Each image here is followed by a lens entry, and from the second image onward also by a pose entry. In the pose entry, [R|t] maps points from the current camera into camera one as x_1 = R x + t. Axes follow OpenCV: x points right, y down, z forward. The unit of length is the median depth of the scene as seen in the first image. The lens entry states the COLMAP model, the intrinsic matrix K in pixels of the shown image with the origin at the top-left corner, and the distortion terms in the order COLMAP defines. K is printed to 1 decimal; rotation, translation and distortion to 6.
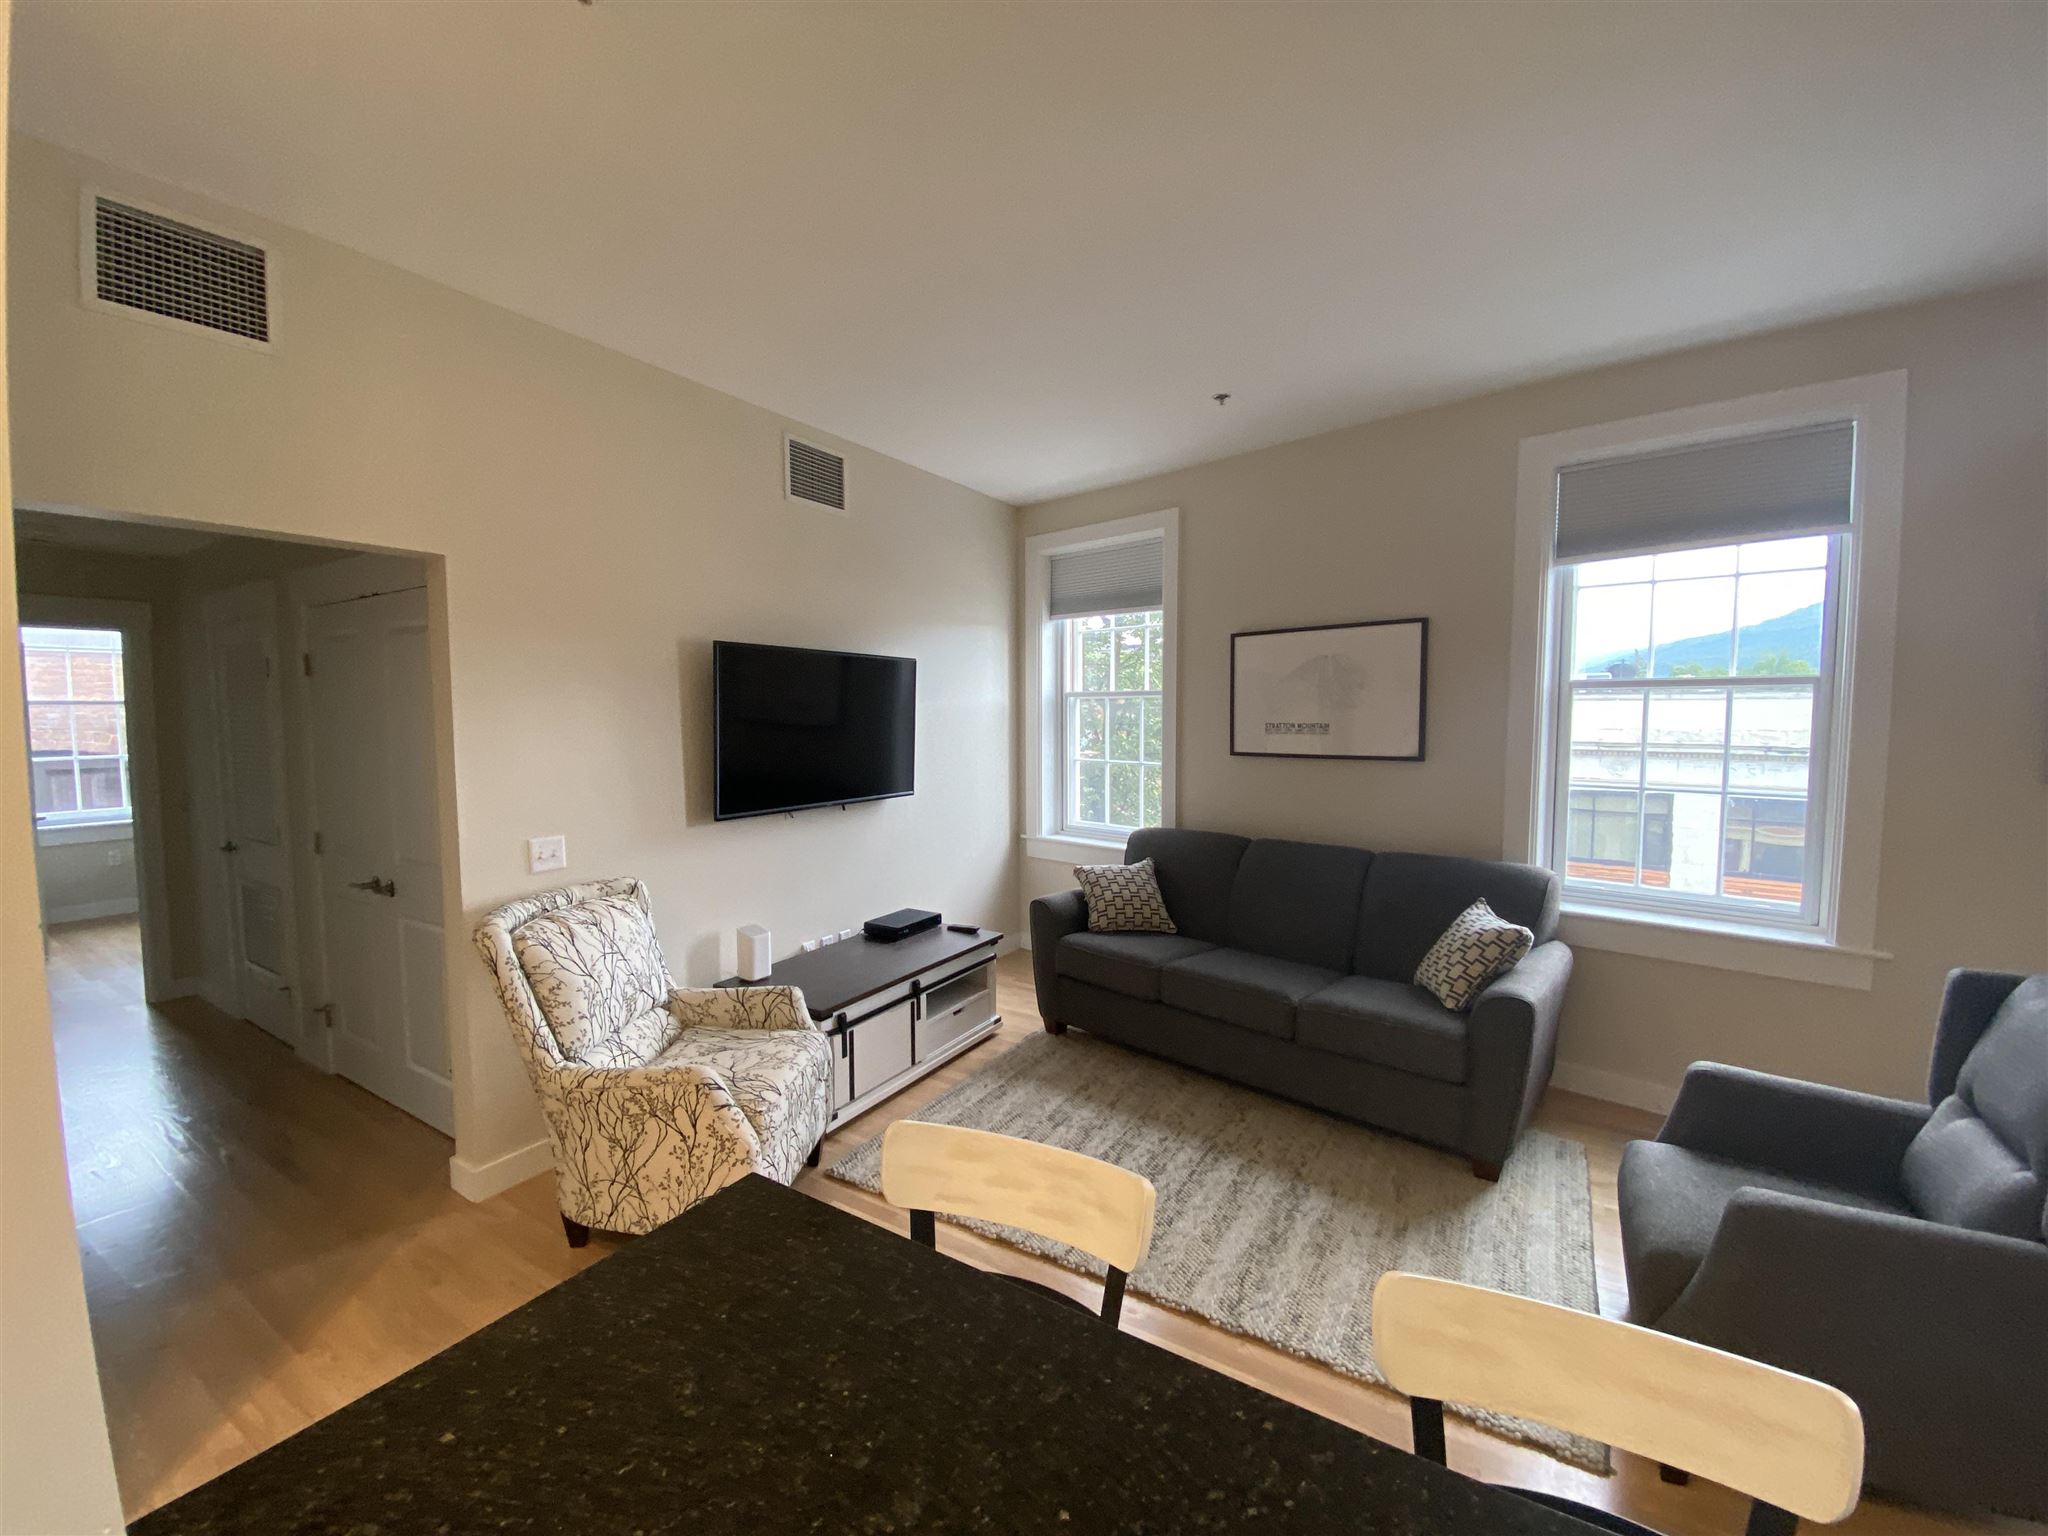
lens RADIAL K [[822.7, 0, 1010.6], [0, 822.7, 768.2], [0, 0, 1]] dist [0.005467, -0.014040]
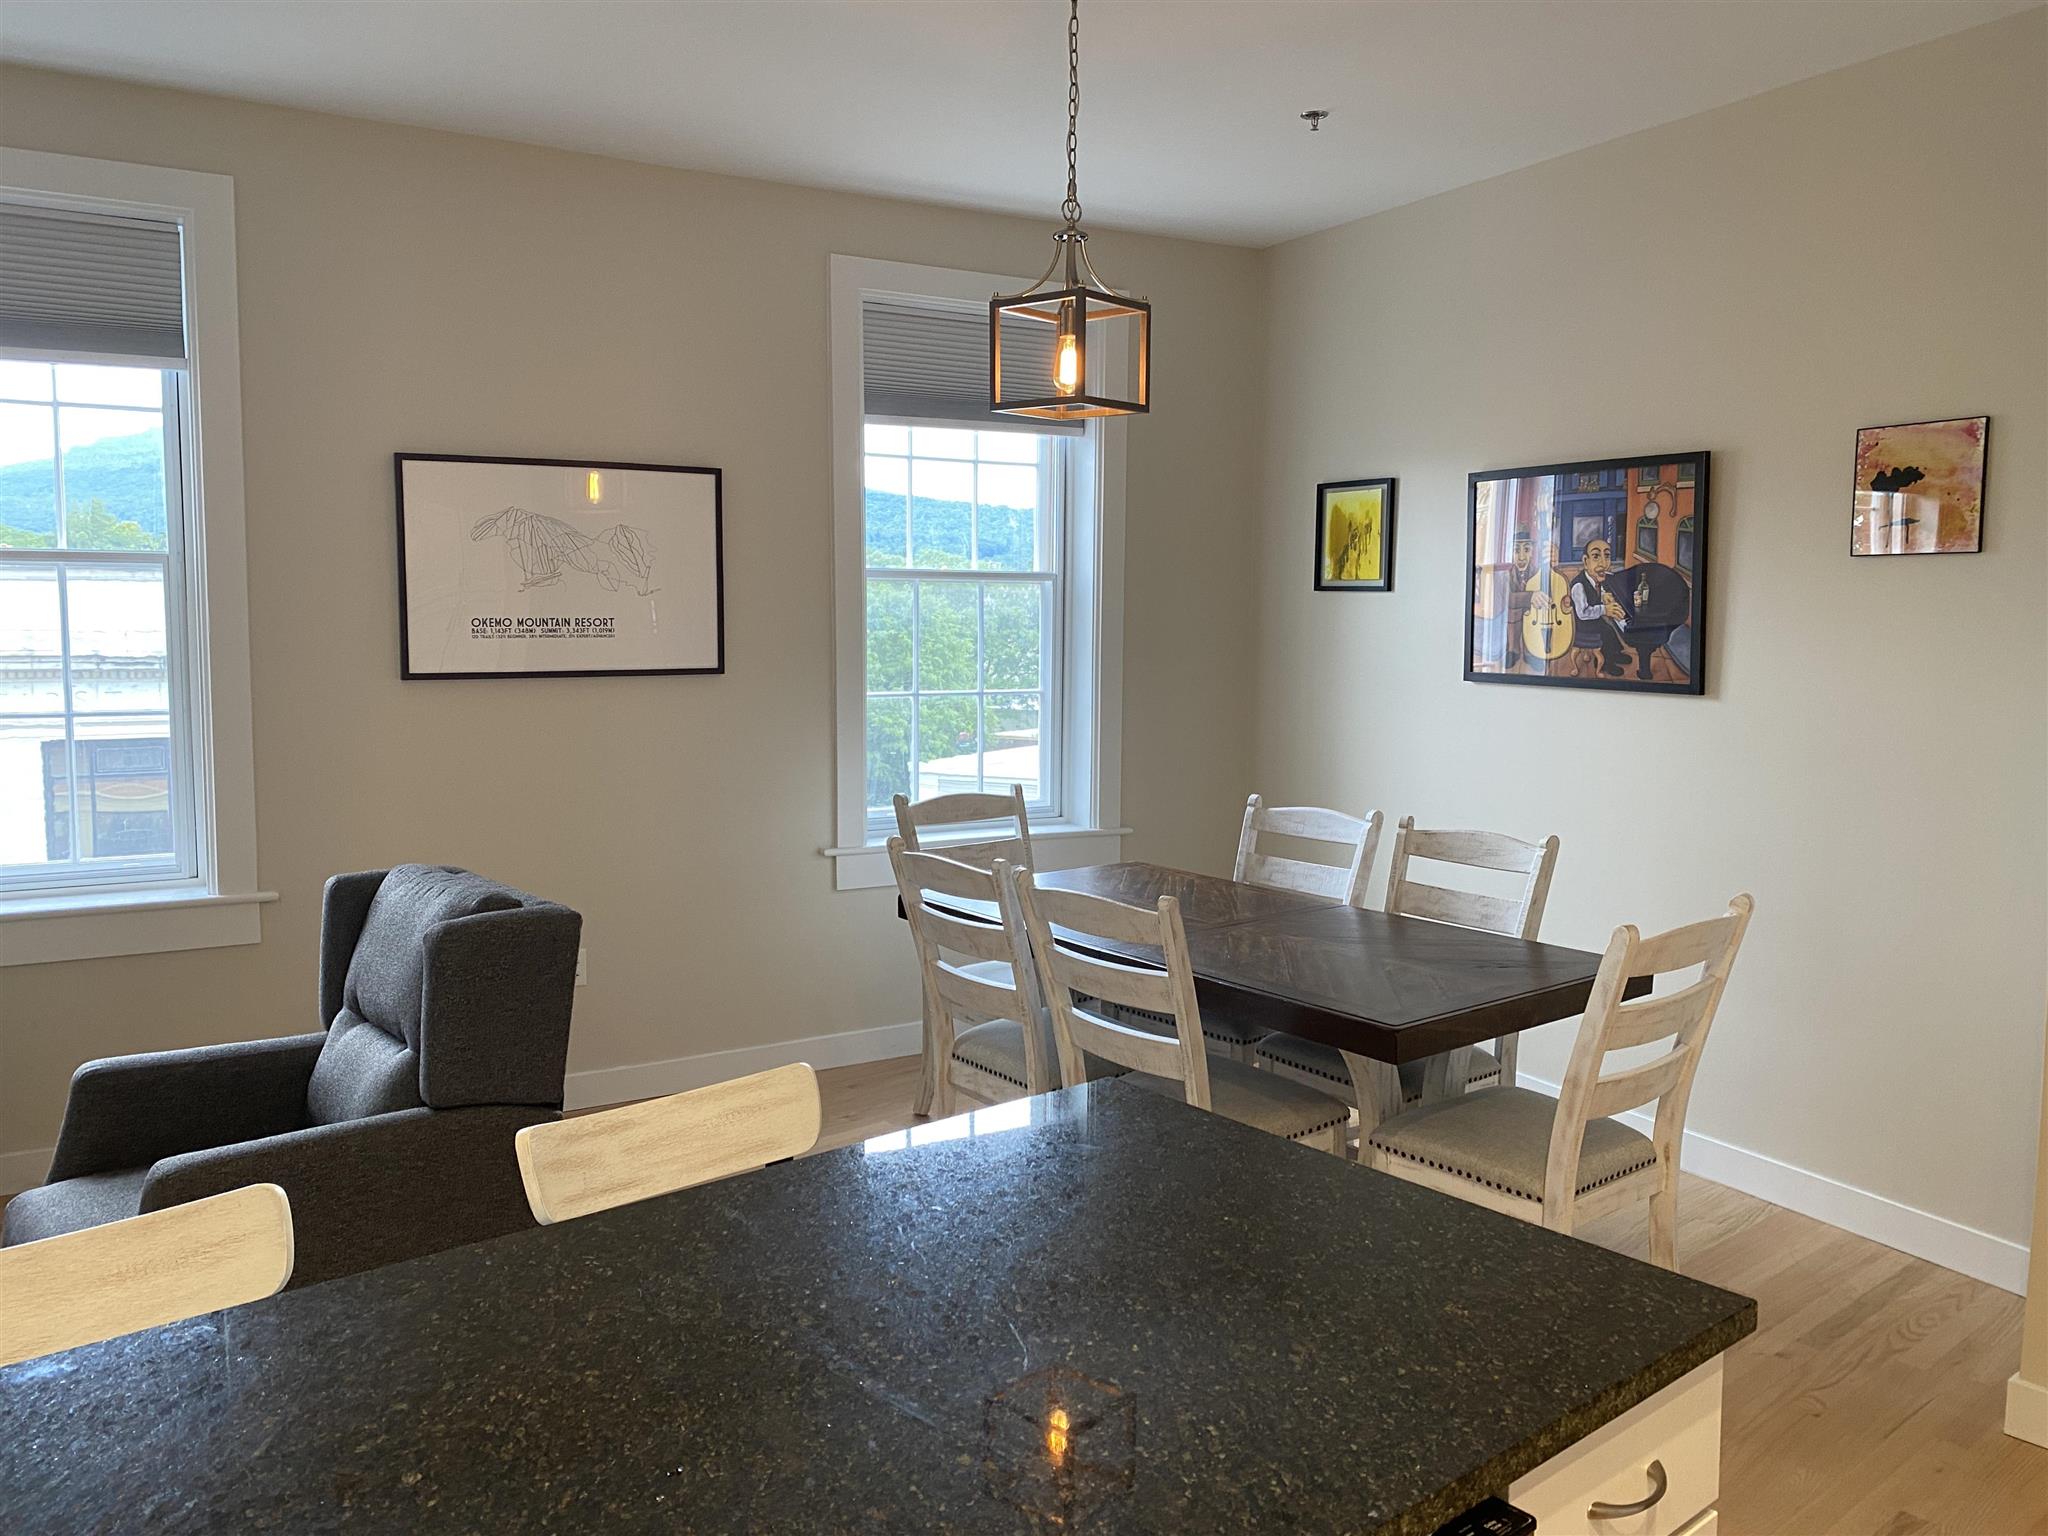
lens RADIAL K [[1551.5, 0, 1030.6], [0, 1551.5, 751.1], [0, 0, 1]] dist [0.033131, -0.041699]
pose [[0.283561, -0.080029, 0.955609, -0.173773], [0.058159, 0.996112, 0.066164, 0.020333], [-0.957189, 0.036816, 0.287113, -0.168809]]
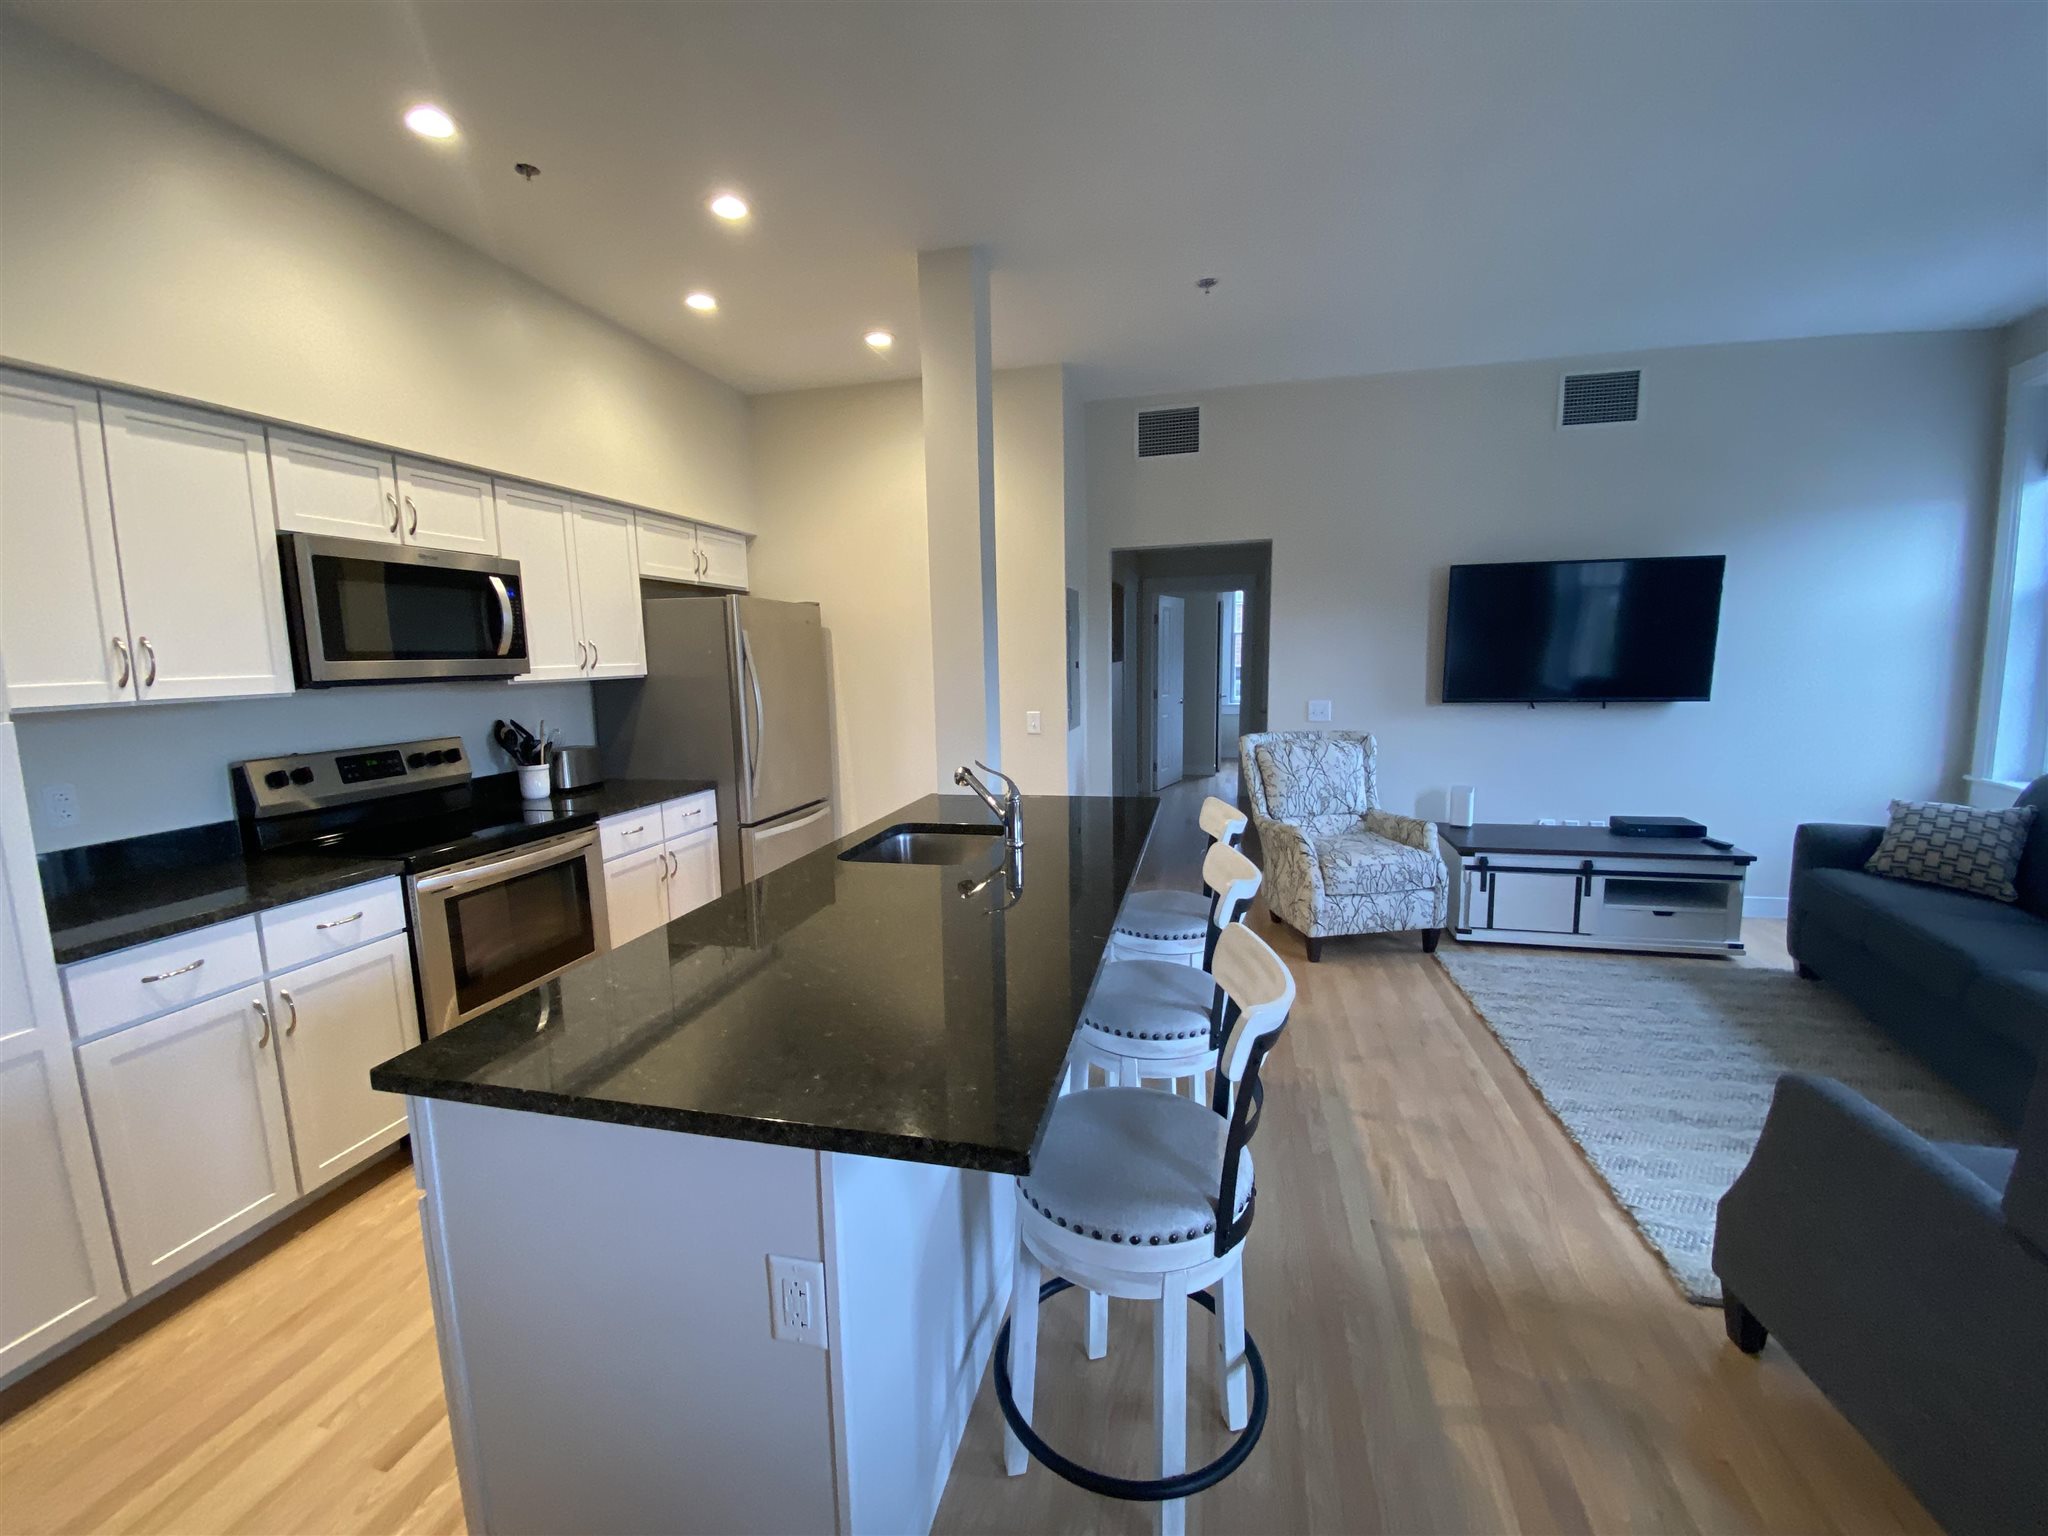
lens RADIAL K [[822.7, 0, 1017.6], [0, 822.7, 763.8], [0, 0, 1]] dist [0.005467, -0.014040]
pose [[0.328824, 0.116487, -0.937180, 0.696441], [-0.048105, 0.993142, 0.106564, 0.053830], [0.943165, 0.010042, 0.332173, -0.094836]]
